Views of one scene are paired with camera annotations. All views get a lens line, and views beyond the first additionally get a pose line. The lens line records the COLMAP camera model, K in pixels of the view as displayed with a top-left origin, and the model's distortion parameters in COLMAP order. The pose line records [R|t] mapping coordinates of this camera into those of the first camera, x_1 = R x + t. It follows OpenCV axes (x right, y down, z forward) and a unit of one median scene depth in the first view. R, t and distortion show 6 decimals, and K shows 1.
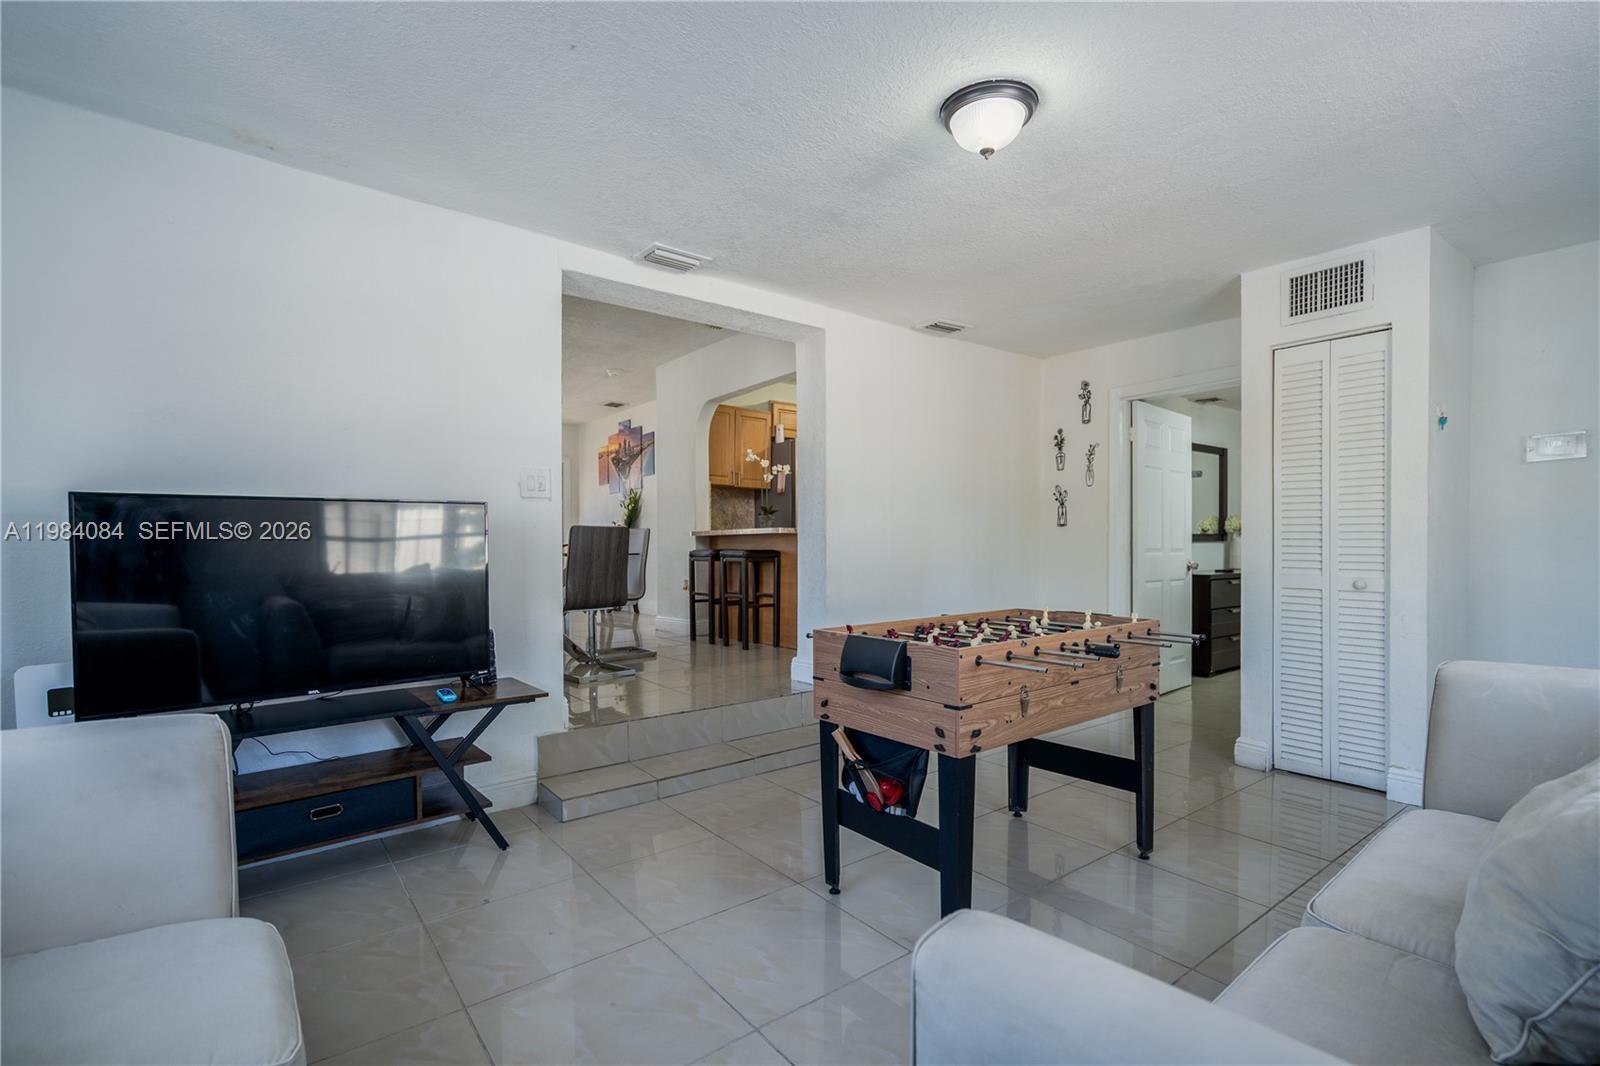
lens RADIAL K [[735.5, 0, 796.3], [0, 735.5, 550.0], [0, 0, 1]] dist [0.001156, -0.000322]
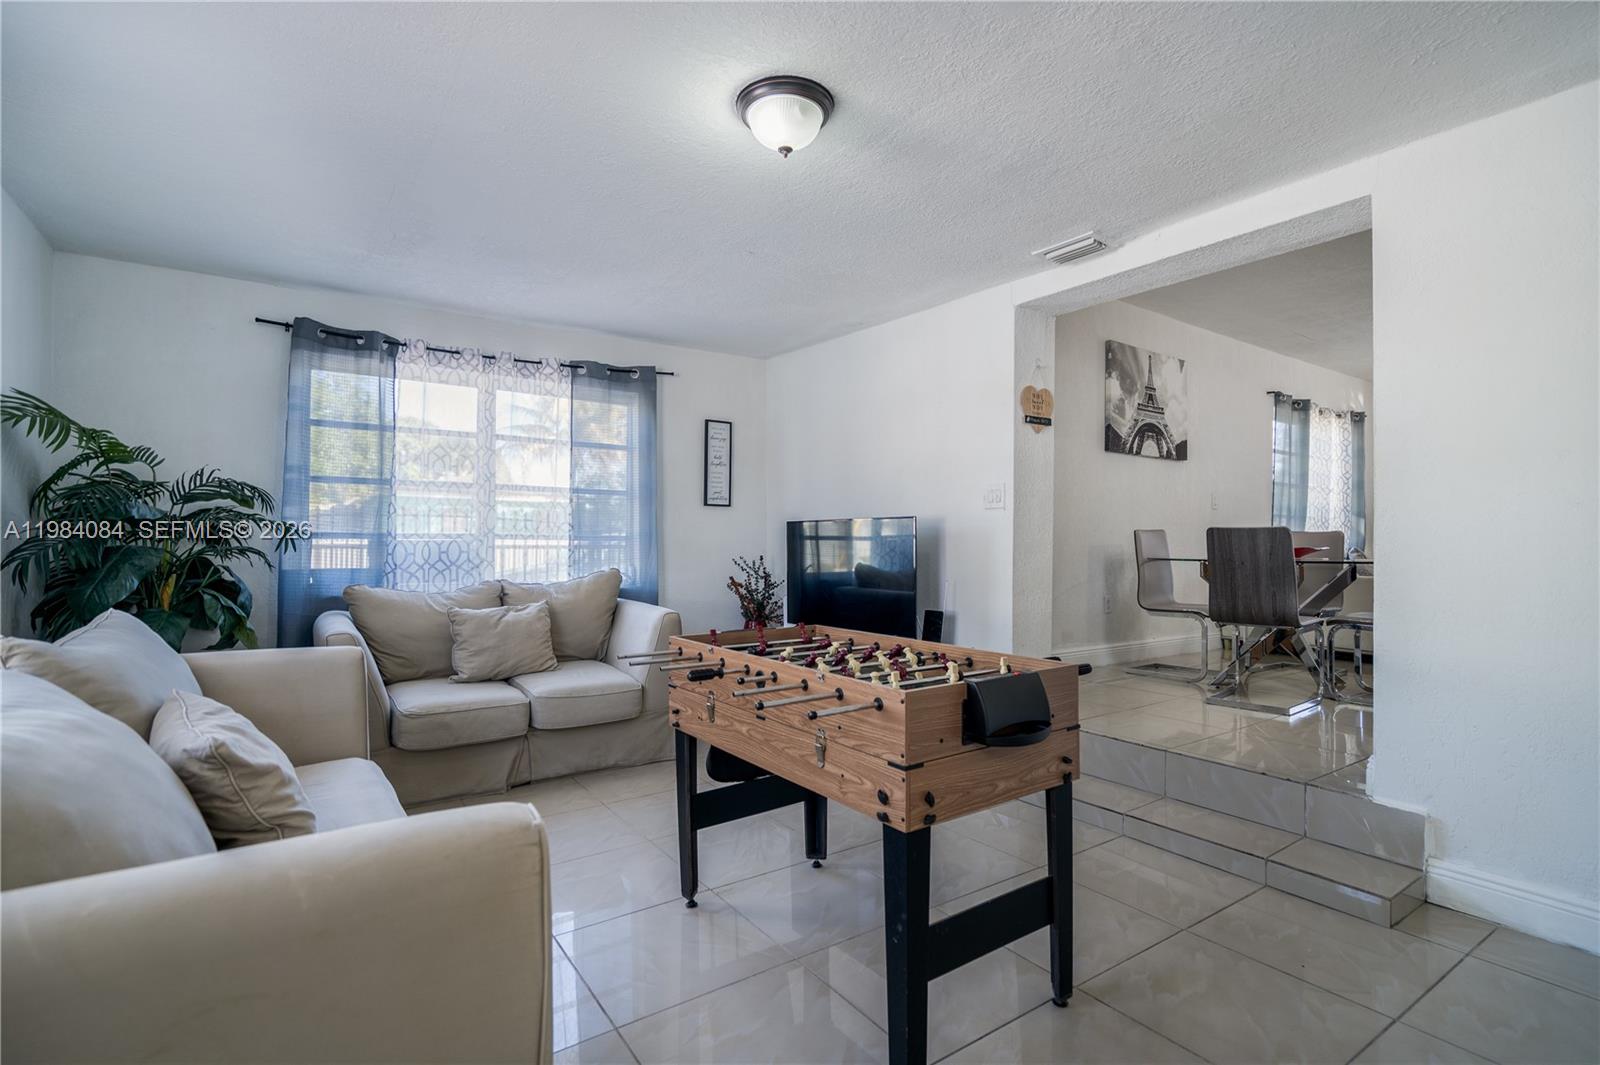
lens RADIAL K [[735.5, 0, 805.4], [0, 735.5, 534.6], [0, 0, 1]] dist [0.001156, -0.000322]
pose [[-0.040328, -0.003836, -0.999179, 0.423166], [-0.011010, 0.999934, -0.003394, -0.010722], [0.999126, 0.010864, -0.040368, 0.371009]]
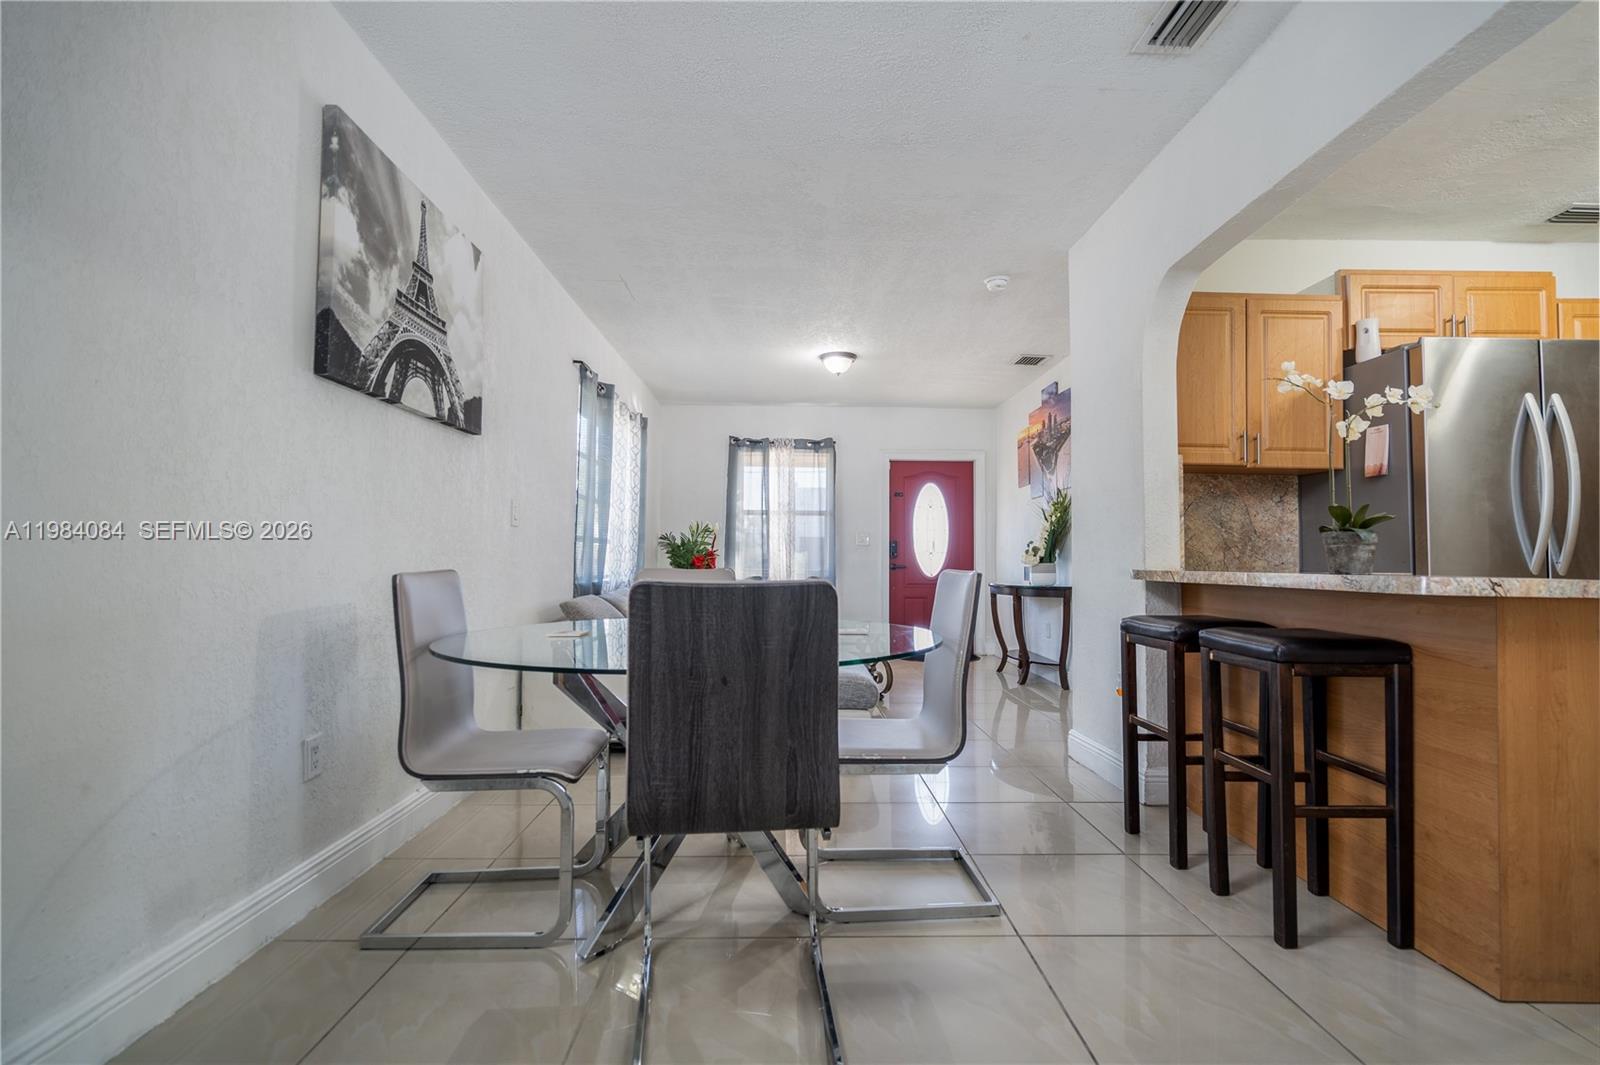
lens RADIAL K [[735.5, 0, 796.3], [0, 735.5, 533.5], [0, 0, 1]] dist [0.001156, -0.000322]
pose [[0.800809, -0.011783, -0.598803, -0.040186], [-0.012431, 0.999264, -0.036289, -0.029384], [0.598790, 0.036505, 0.800074, 0.538639]]
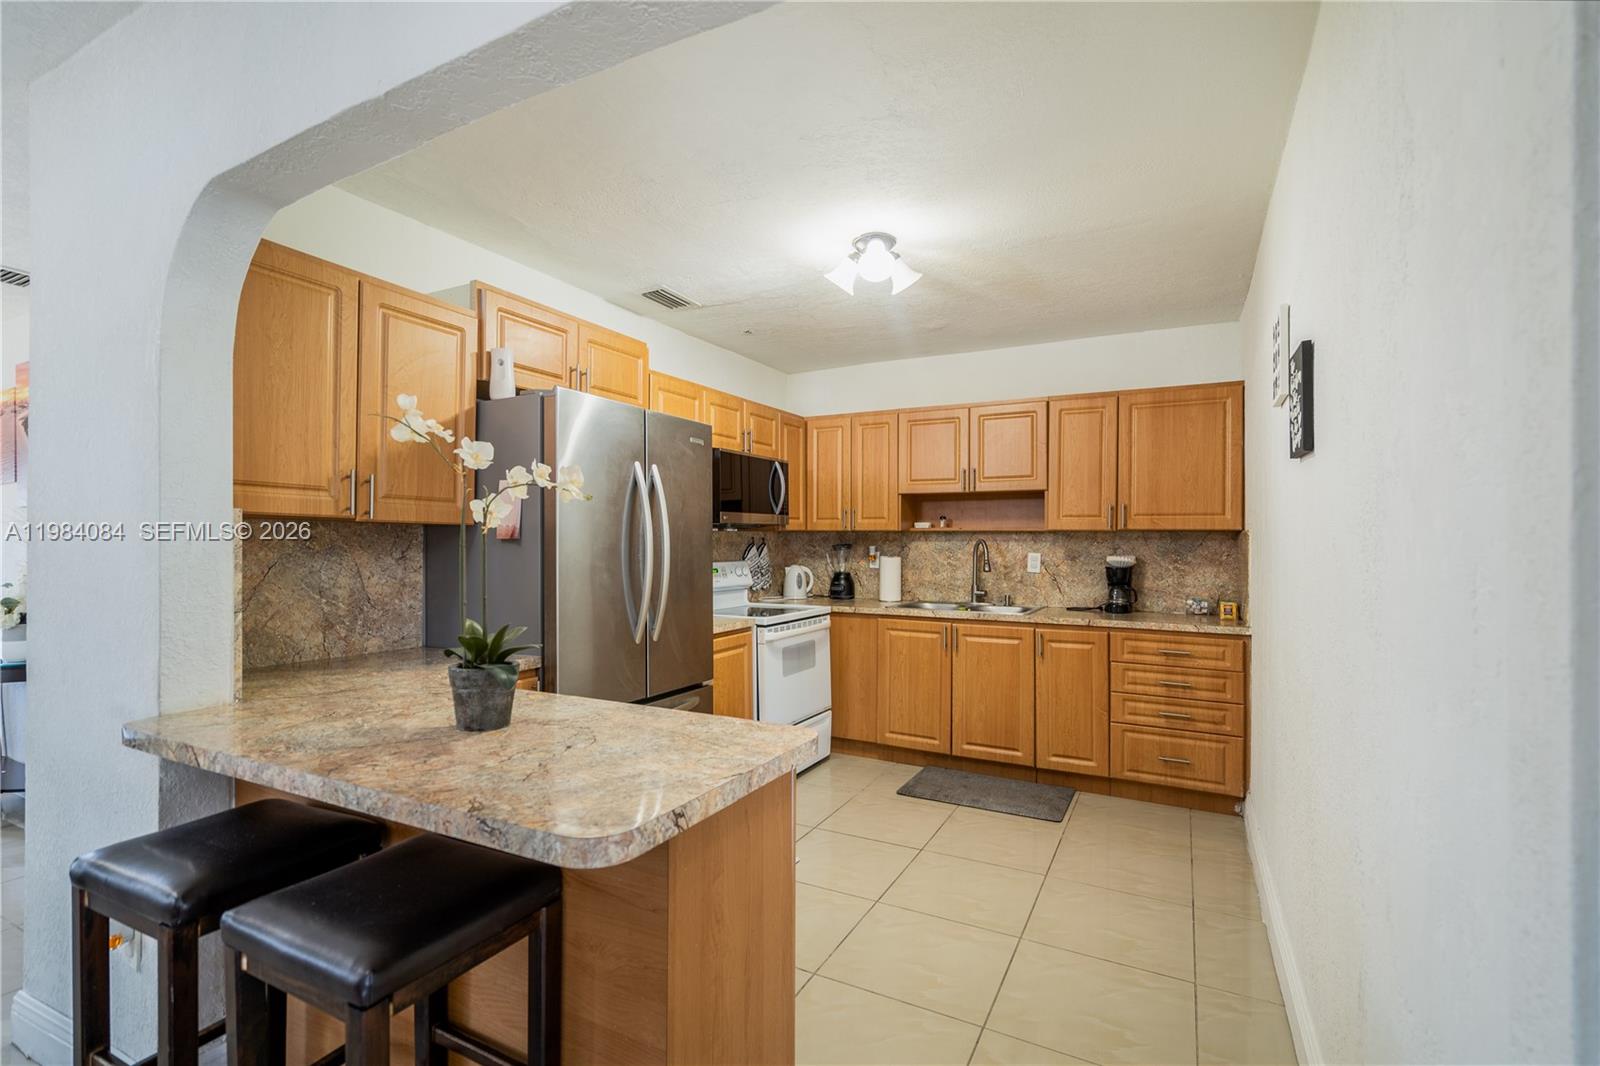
lens RADIAL K [[735.5, 0, 797.1], [0, 735.5, 541.6], [0, 0, 1]] dist [0.001156, -0.000322]
pose [[0.913780, 0.007120, 0.406148, -0.043556], [-0.002516, 0.999926, -0.011869, -0.084174], [-0.406202, 0.009824, 0.913730, 0.717051]]
